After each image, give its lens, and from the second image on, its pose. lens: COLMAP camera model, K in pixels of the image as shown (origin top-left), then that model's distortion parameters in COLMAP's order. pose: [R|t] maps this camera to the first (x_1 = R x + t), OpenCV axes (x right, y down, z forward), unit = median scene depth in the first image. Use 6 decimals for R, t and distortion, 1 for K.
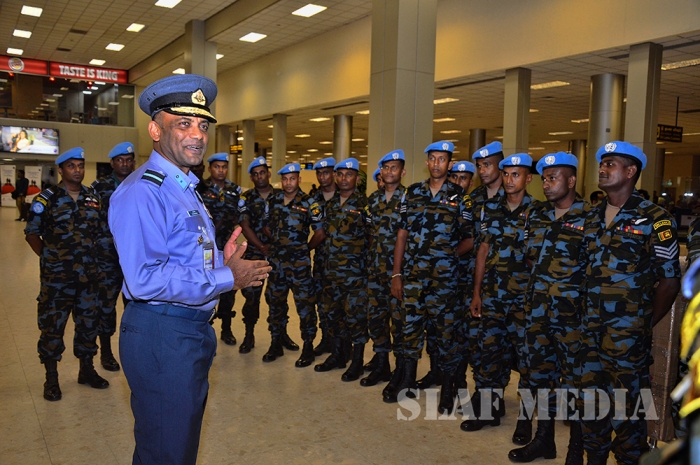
lens RADIAL K [[616.2, 0, 350.0], [0, 616.2, 232.5], [0, 0, 1]] dist [-0.134636, 0.207232]
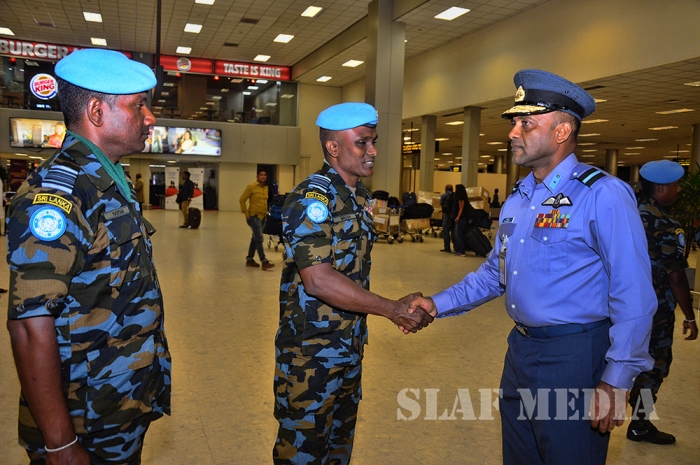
lens RADIAL K [[616.2, 0, 350.0], [0, 616.2, 232.5], [0, 0, 1]] dist [-0.134636, 0.207232]
pose [[0.975476, 0.022414, -0.218962, -0.068605], [-0.024214, 0.999691, -0.005543, -0.007649], [0.218770, 0.010709, 0.975718, 0.102143]]
